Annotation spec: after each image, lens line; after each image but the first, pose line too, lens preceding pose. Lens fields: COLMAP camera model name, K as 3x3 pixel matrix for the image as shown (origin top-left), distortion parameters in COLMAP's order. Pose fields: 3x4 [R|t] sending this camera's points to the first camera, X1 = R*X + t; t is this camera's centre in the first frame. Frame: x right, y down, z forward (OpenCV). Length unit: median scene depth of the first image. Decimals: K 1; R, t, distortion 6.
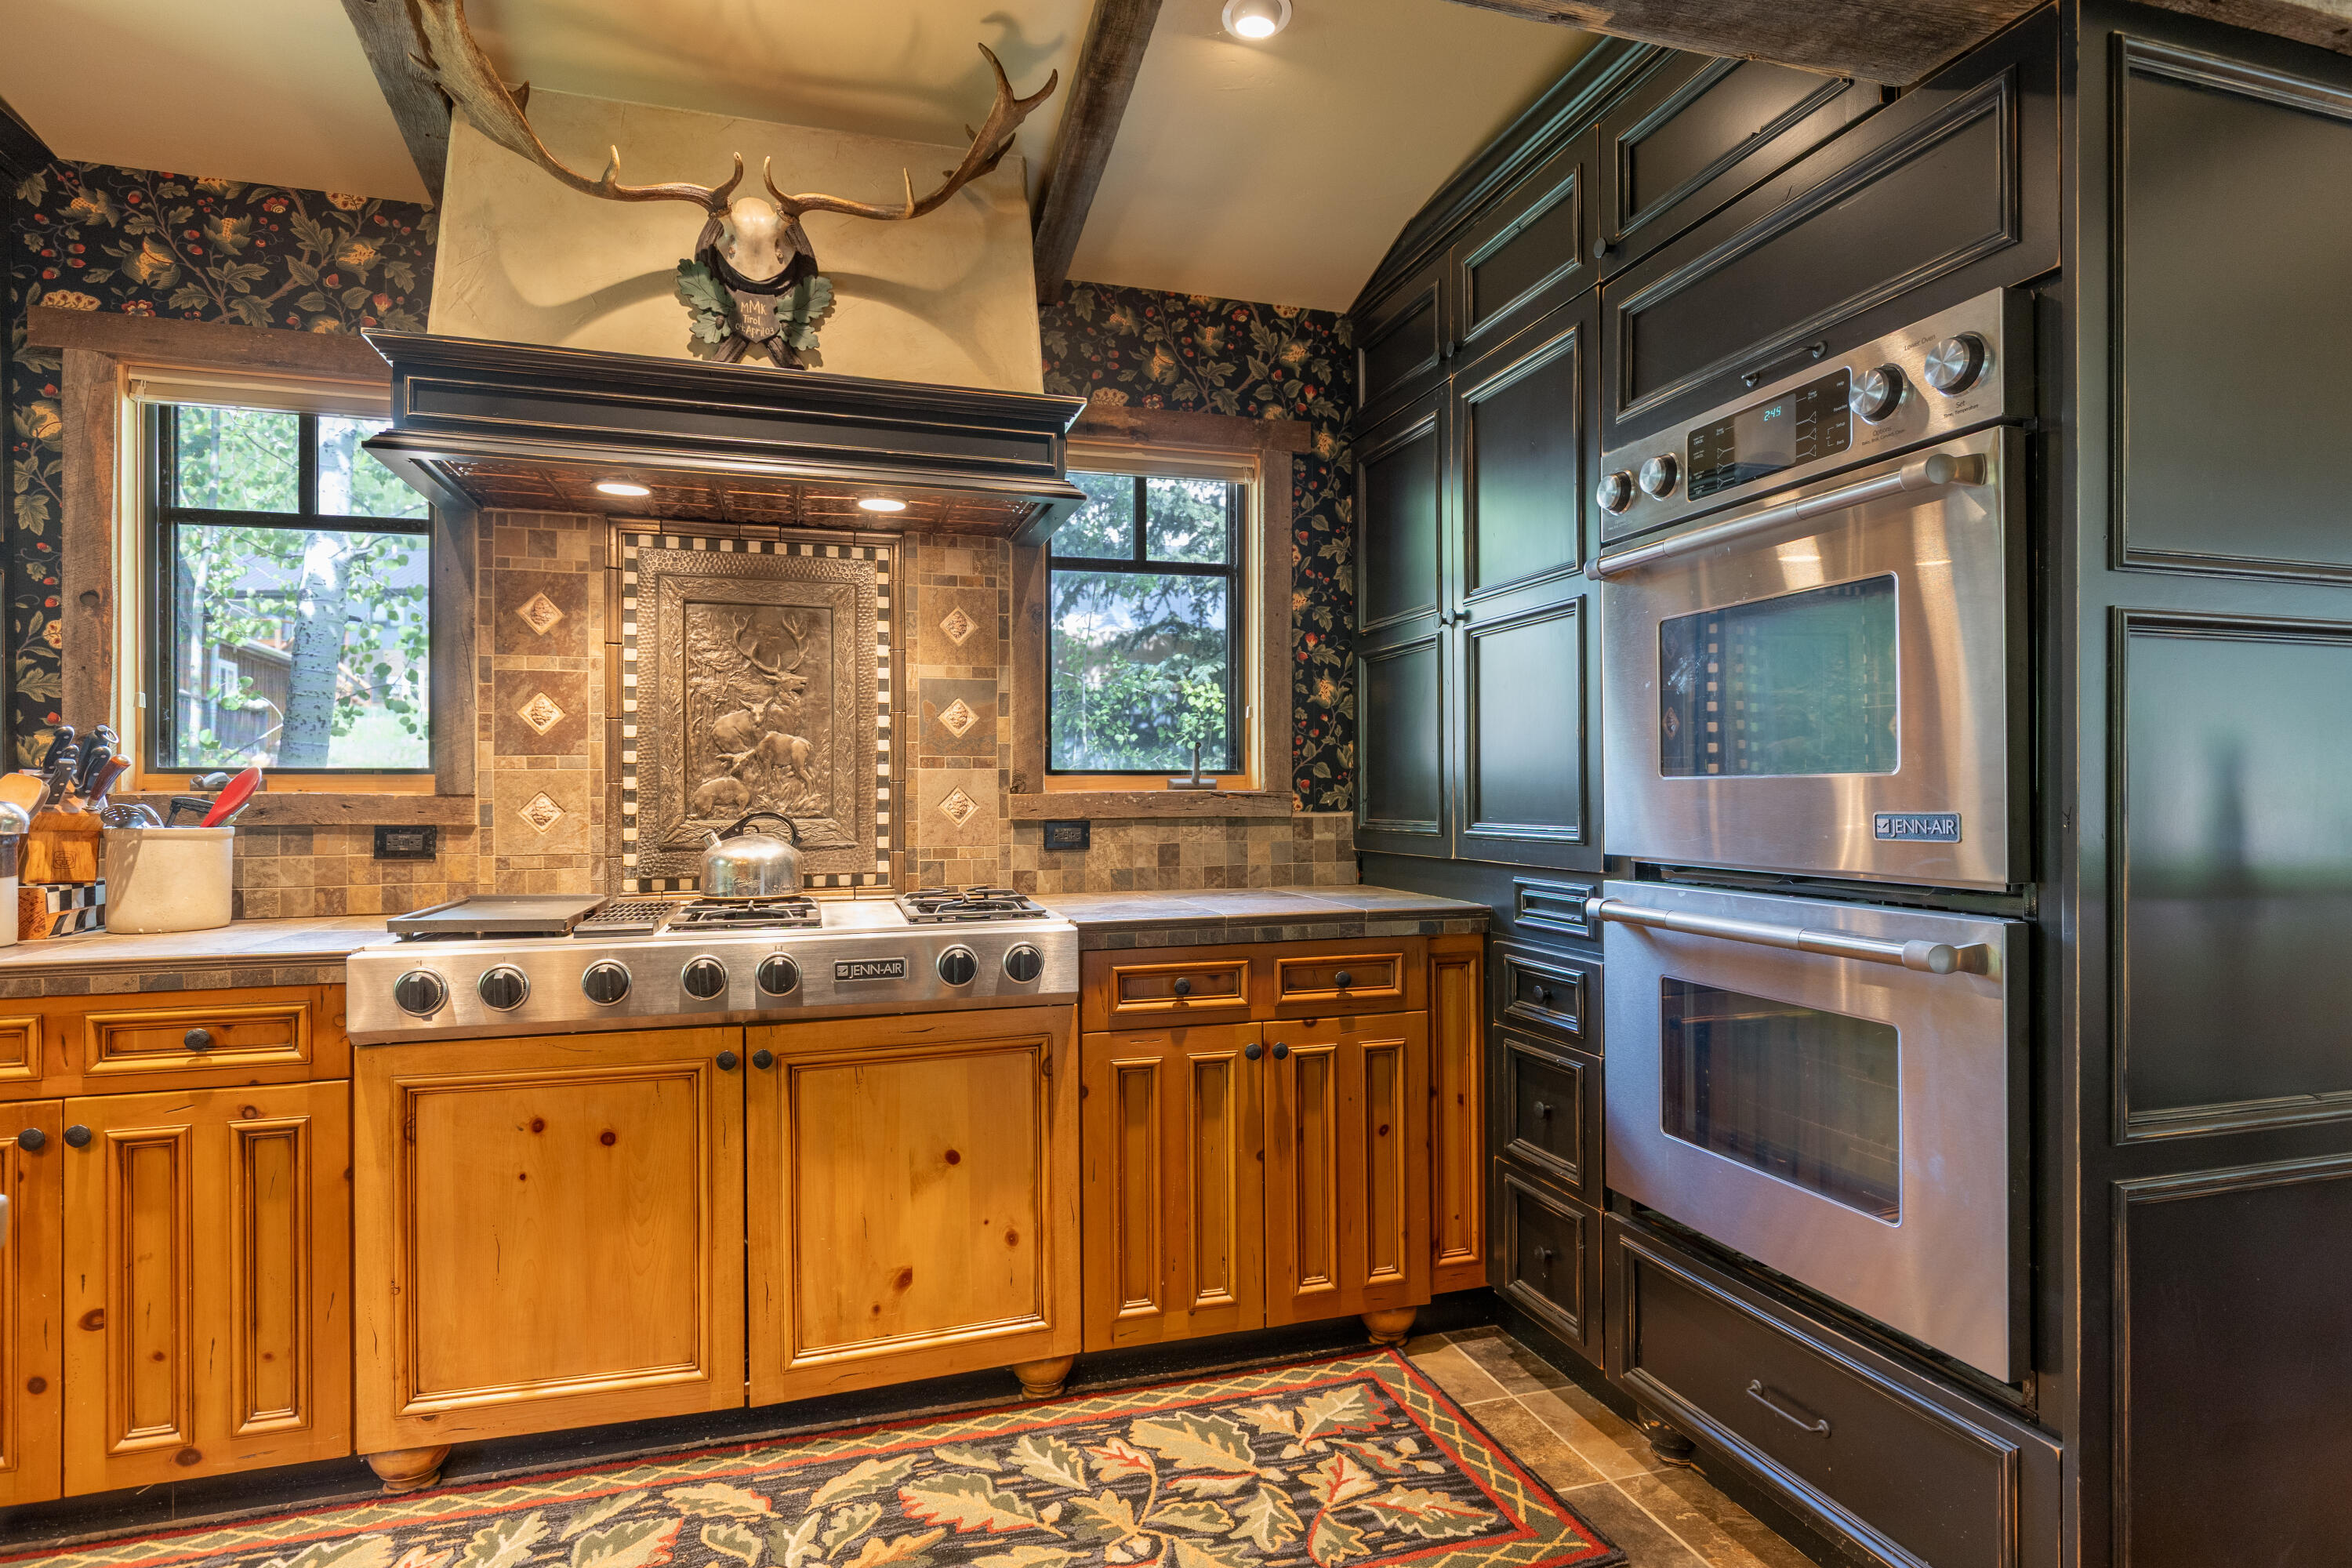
lens RADIAL K [[1175.2, 0, 1160.6], [0, 1175.2, 792.8], [0, 0, 1]] dist [-0.003726, 0.000433]
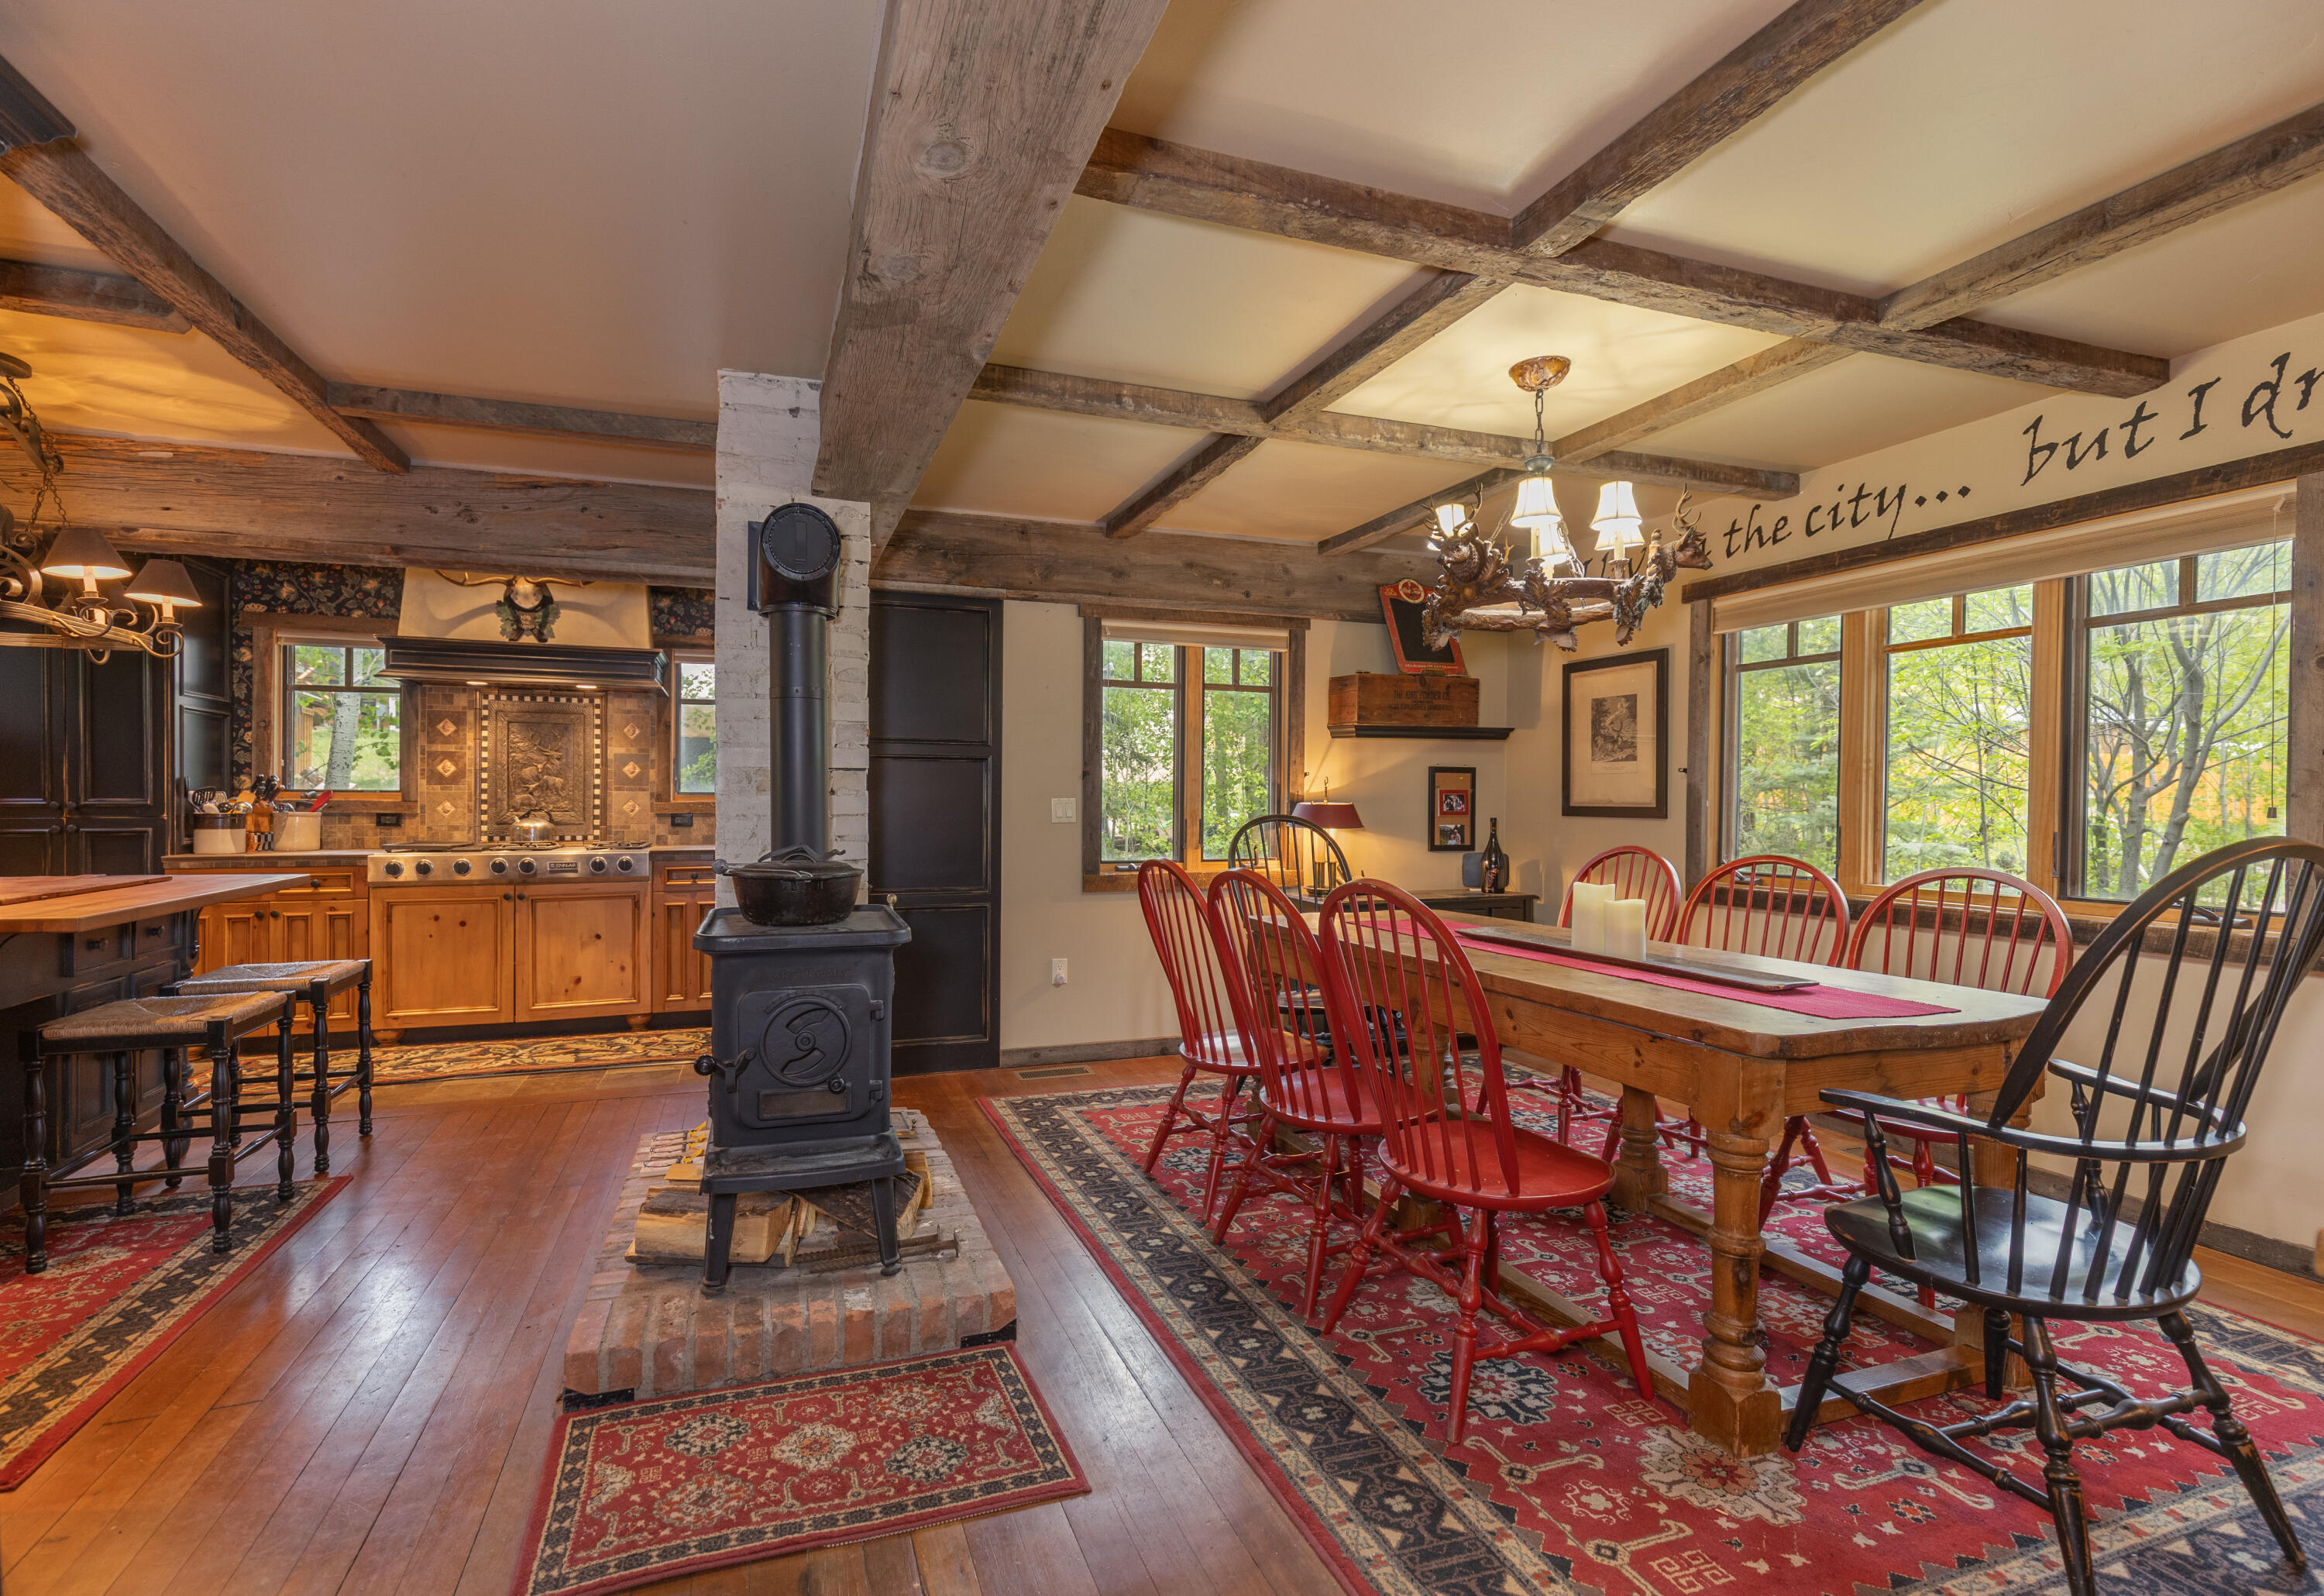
lens RADIAL K [[1068.8, 0, 1160.0], [0, 1068.8, 805.5], [0, 0, 1]] dist [-0.003415, -0.000796]
pose [[0.998524, 0.006664, 0.053894, 0.931478], [-0.006603, 0.999977, -0.001313, 0.004298], [-0.053902, 0.000955, 0.998546, -1.446177]]
